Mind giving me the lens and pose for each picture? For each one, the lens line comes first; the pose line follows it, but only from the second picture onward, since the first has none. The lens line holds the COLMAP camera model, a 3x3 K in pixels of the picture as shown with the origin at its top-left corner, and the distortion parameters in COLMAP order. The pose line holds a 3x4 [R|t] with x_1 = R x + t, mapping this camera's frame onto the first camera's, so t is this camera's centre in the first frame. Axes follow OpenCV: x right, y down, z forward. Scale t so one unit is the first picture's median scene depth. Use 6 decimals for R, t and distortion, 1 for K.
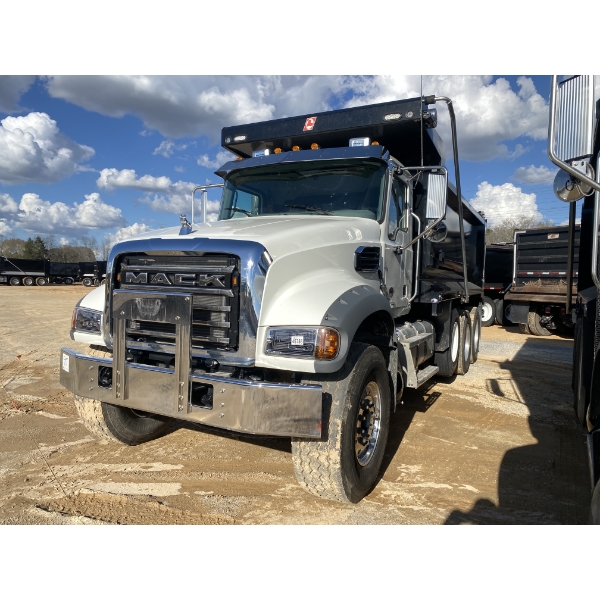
lens RADIAL K [[457.4, 0, 297.3], [0, 457.4, 301.8], [0, 0, 1]] dist [0.022062, 0.001592]
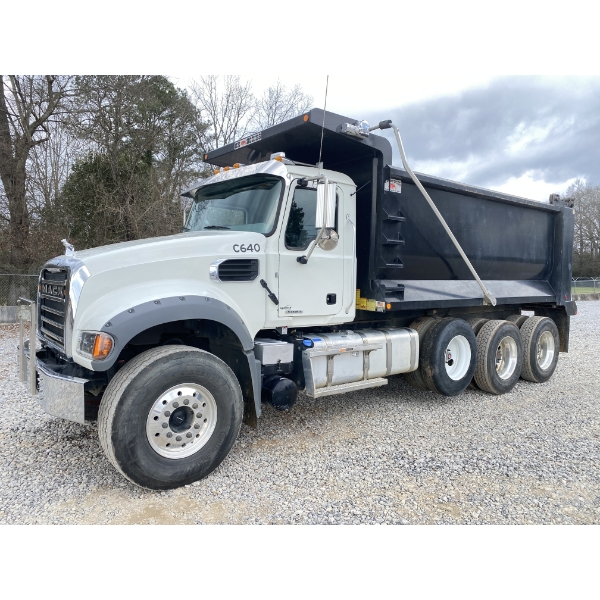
lens RADIAL K [[465.7, 0, 300.0], [0, 465.7, 300.0], [0, 0, 1]] dist [0.014007, 0.000949]
pose [[0.911855, 0.021416, -0.409954, 0.880408], [-0.023979, 0.999712, -0.001111, -0.032537], [0.409812, 0.010843, 0.912105, 0.097416]]
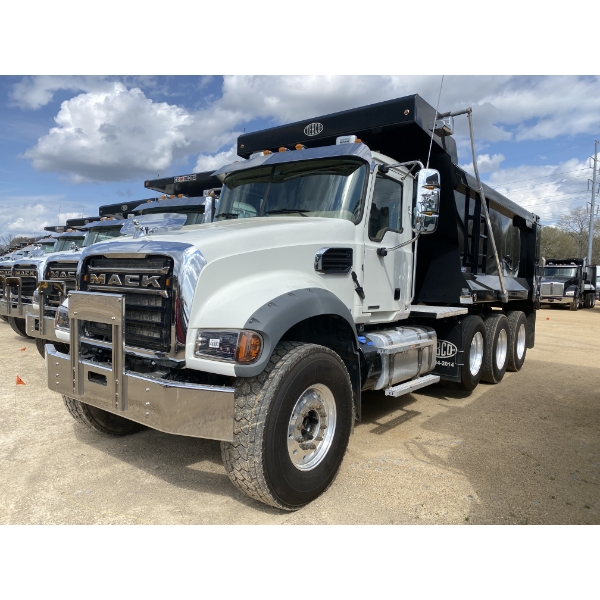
lens RADIAL K [[463.3, 0, 287.4], [0, 463.3, 299.8], [0, 0, 1]] dist [-0.000759, -0.000320]
pose [[0.982338, 0.013695, -0.186614, 0.287913], [-0.015945, 0.999817, -0.010565, 0.000523], [0.186435, 0.013354, 0.982377, 0.035886]]
